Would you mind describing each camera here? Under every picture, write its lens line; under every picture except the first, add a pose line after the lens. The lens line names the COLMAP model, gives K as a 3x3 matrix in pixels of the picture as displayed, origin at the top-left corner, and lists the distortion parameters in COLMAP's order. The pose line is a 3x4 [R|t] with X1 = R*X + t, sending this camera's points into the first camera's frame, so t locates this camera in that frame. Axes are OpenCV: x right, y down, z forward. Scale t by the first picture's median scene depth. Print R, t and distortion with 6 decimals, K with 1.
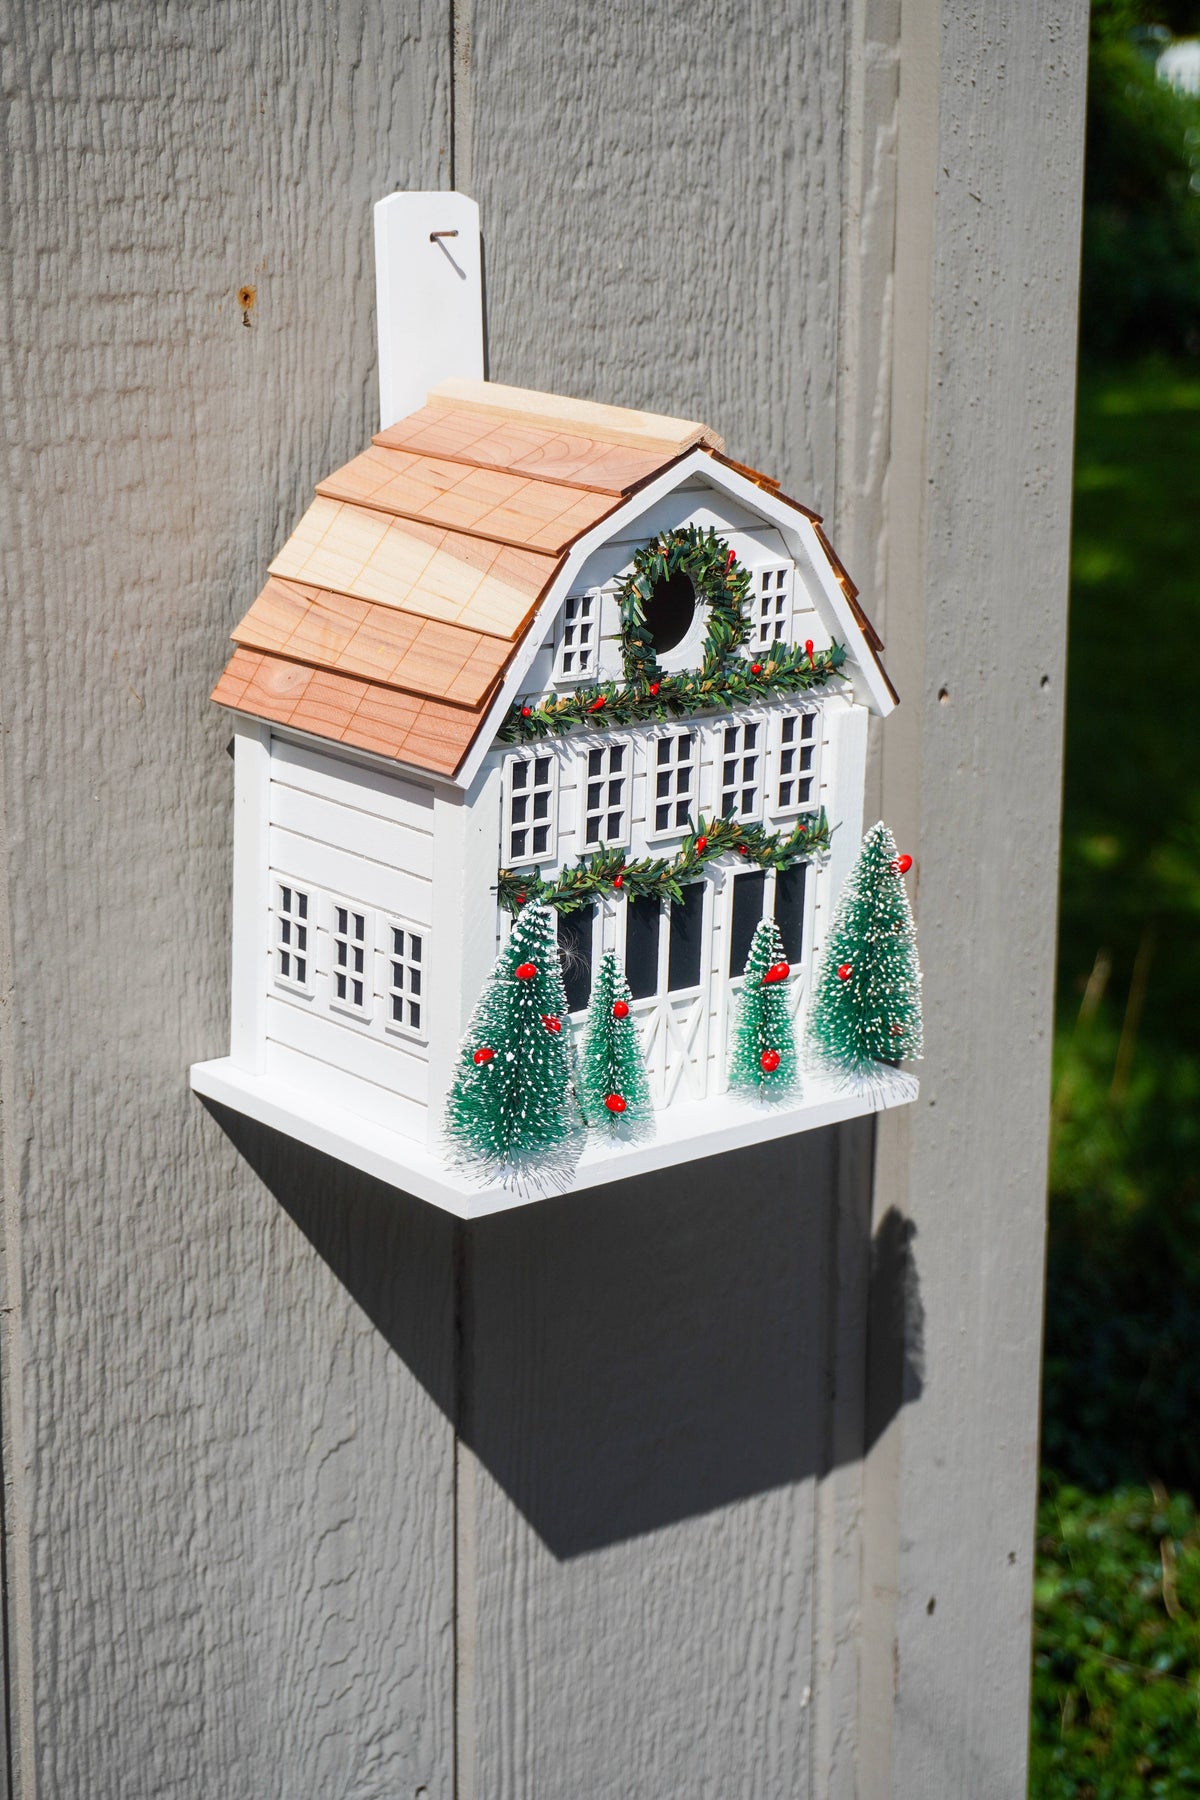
lens RADIAL K [[3469.9, 0, 600.4], [0, 3469.9, 893.7], [0, 0, 1]] dist [0.040171, 0.000000]
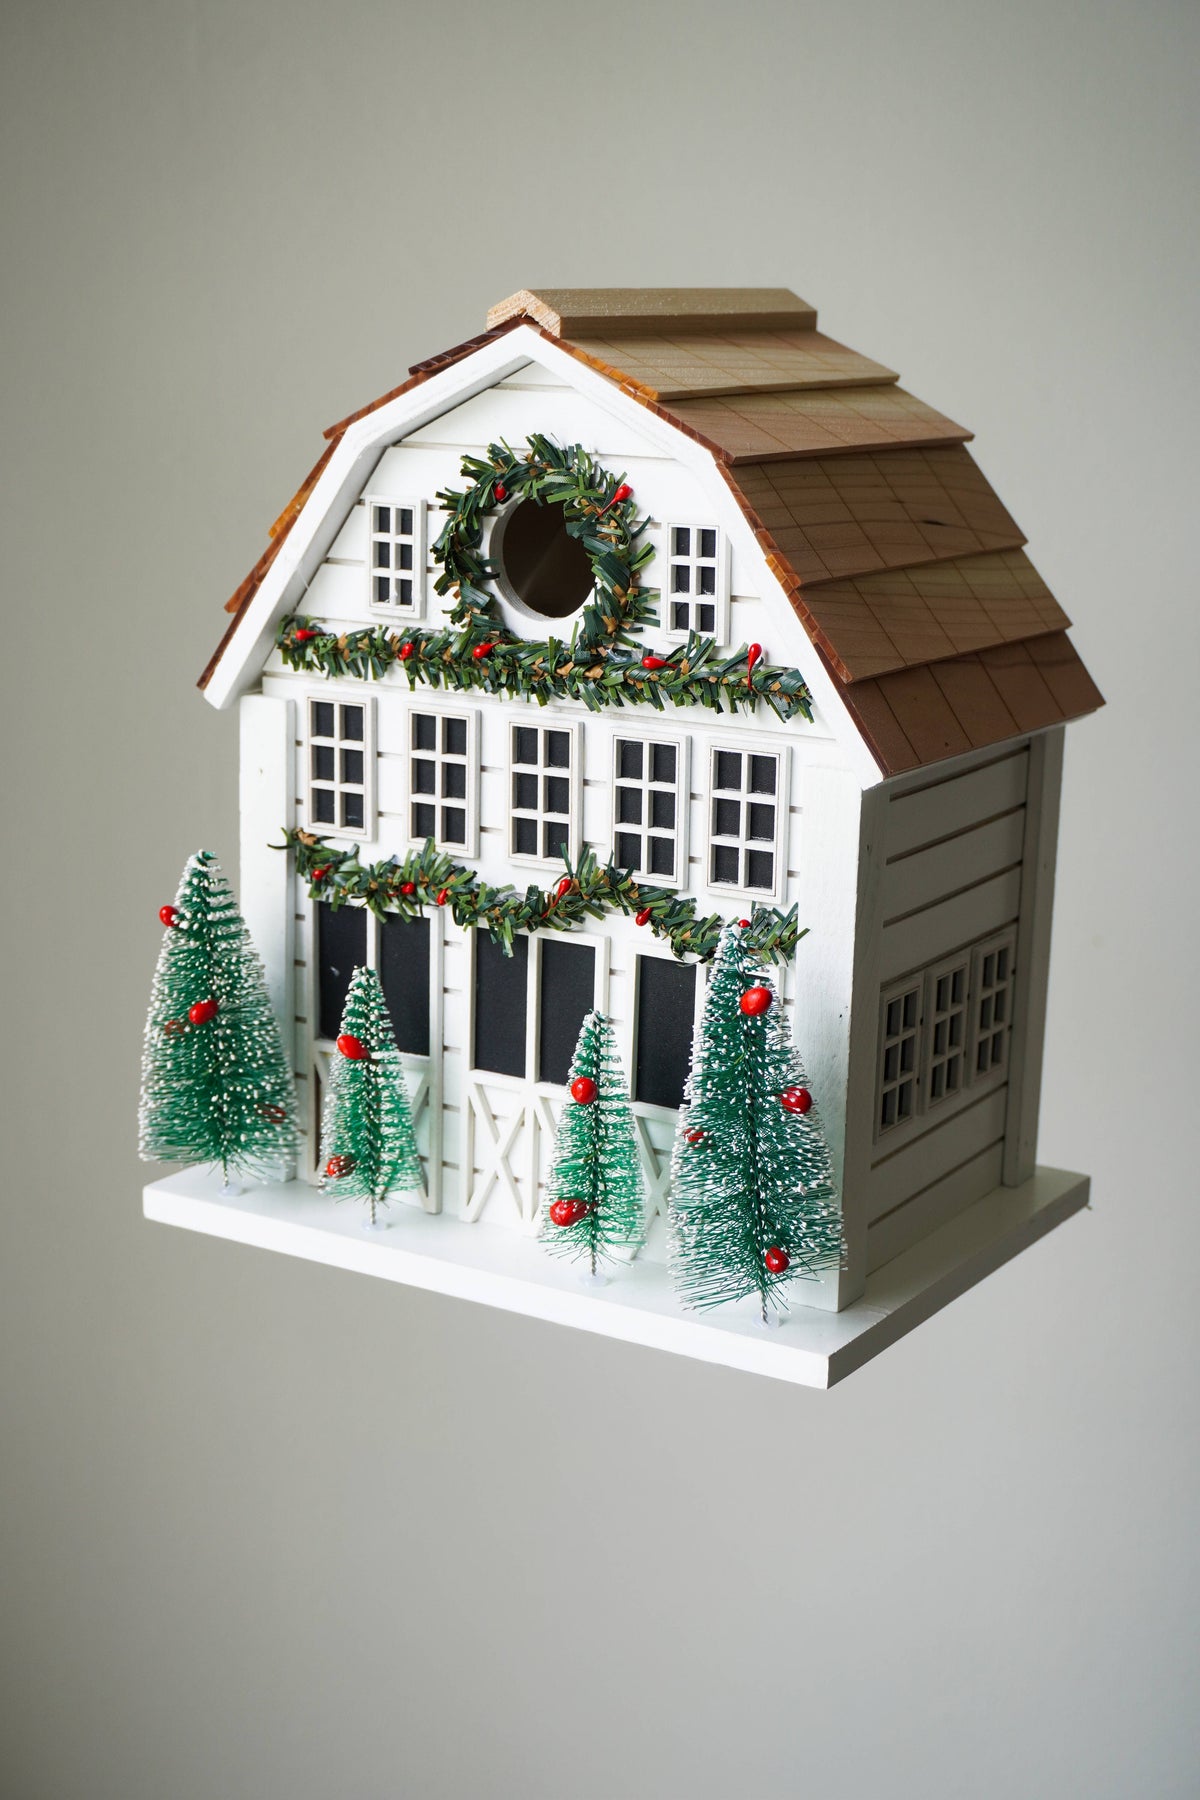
lens RADIAL K [[2827.0, 0, 588.9], [0, 2827.0, 912.7], [0, 0, 1]] dist [0.022688, 0.000000]
pose [[0.299102, 0.191598, -0.934788, 0.581339], [-0.266283, 0.957477, 0.111046, -0.076165], [0.916314, 0.215704, 0.337403, 0.800297]]
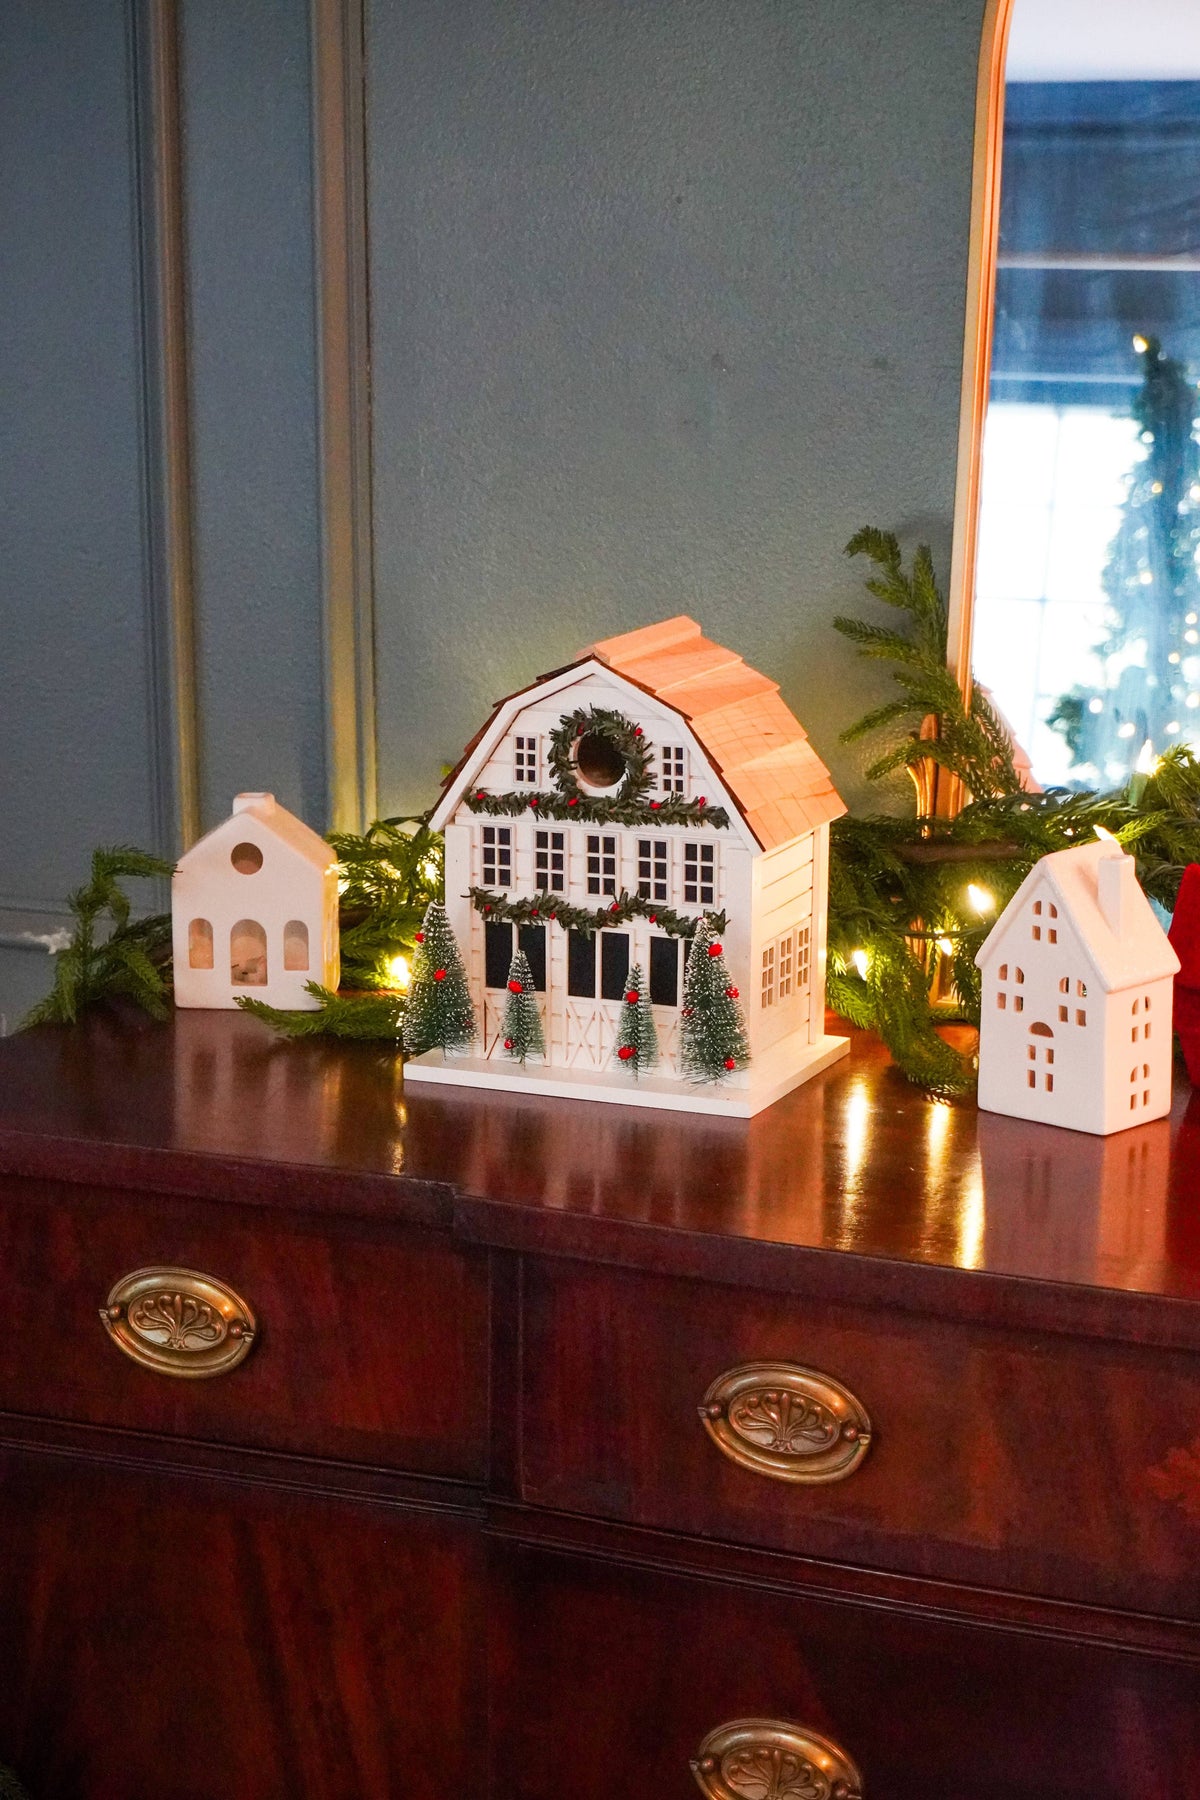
lens RADIAL K [[3556.5, 0, 604.8], [0, 3556.5, 908.9], [0, 0, 1]] dist [0.094797, 0.000000]
pose [[0.439055, 0.155302, -0.884936, 1.470660], [-0.230502, 0.971452, 0.056123, -0.104537], [0.868389, 0.179338, 0.462319, 0.234789]]
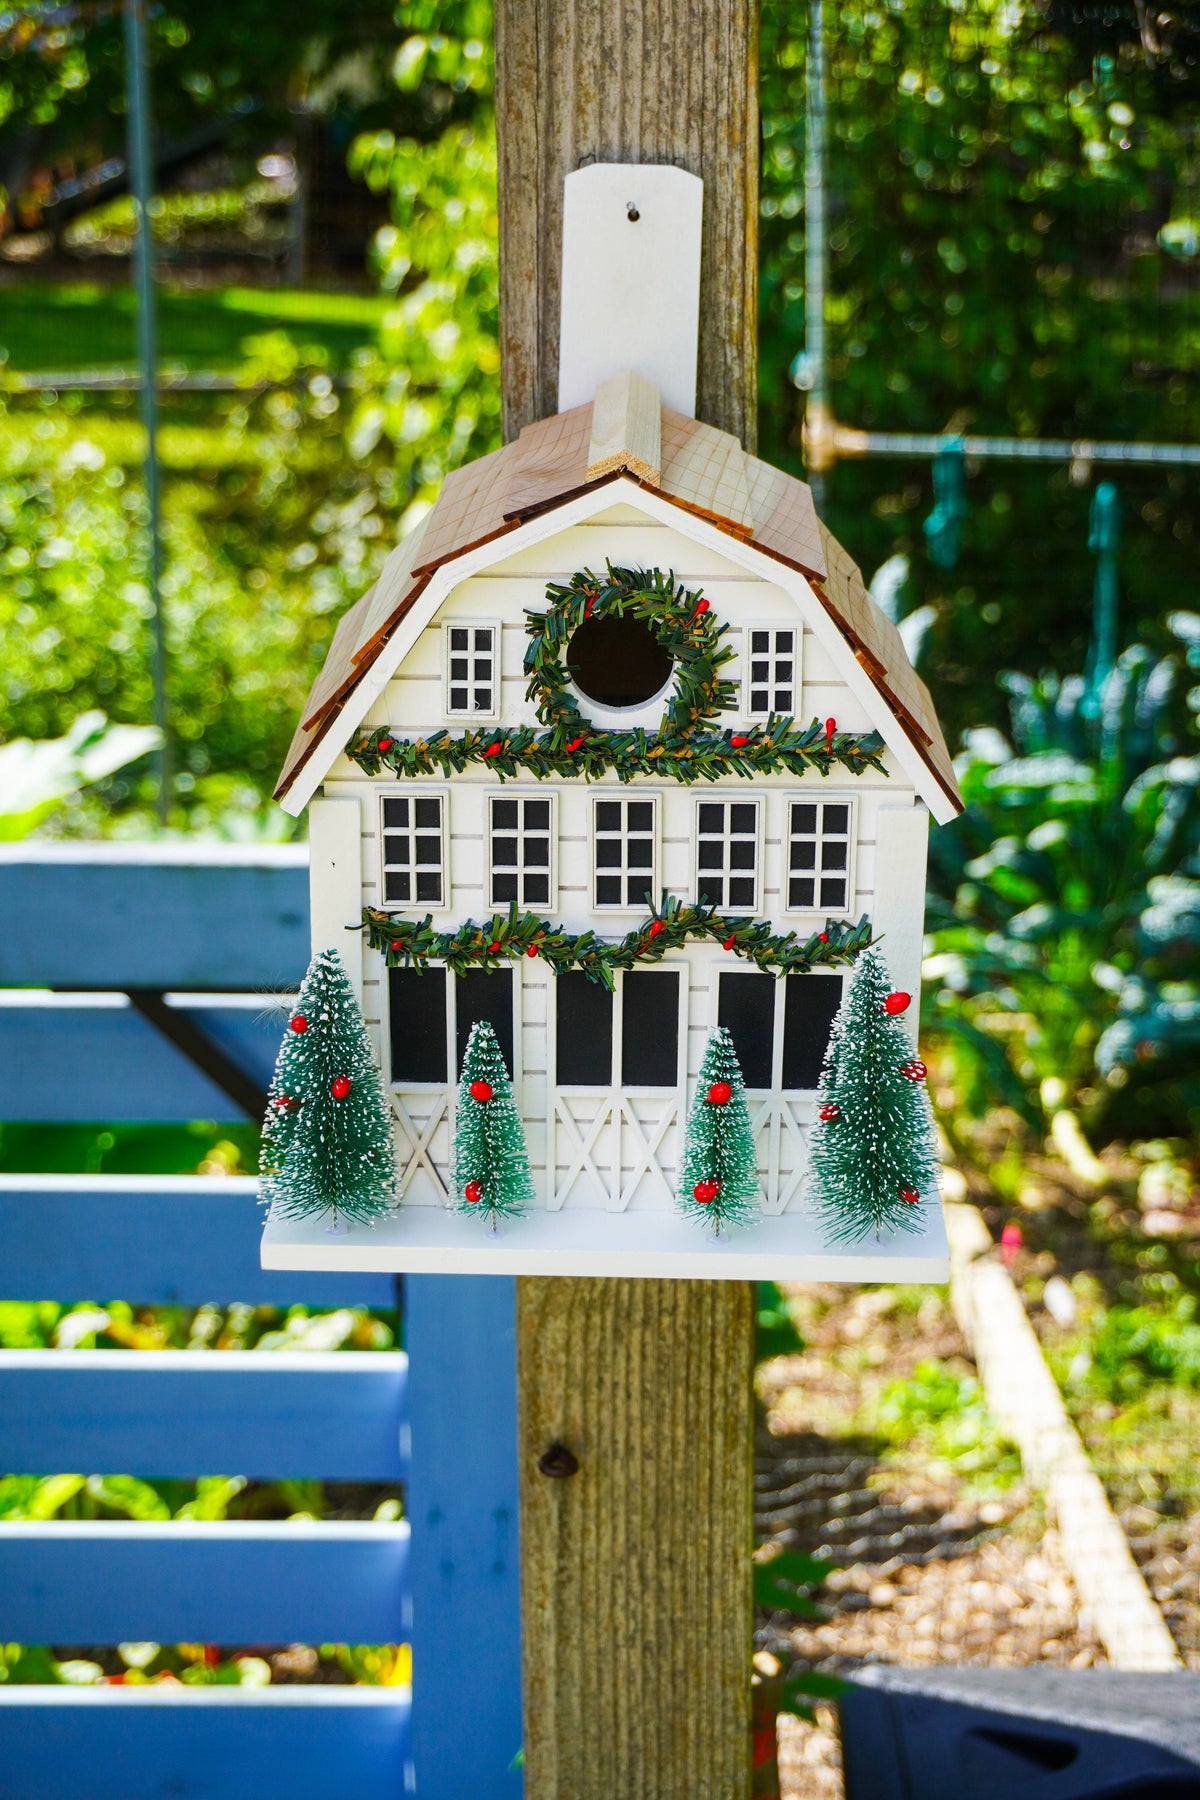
lens RADIAL K [[3074.1, 0, 611.9], [0, 3074.1, 907.8], [0, 0, 1]] dist [0.048665, 0.000000]
pose [[0.744510, 0.198124, -0.637535, 0.509464], [-0.165500, 0.979915, 0.111253, -0.103254], [0.646772, 0.022684, 0.762346, 0.399608]]
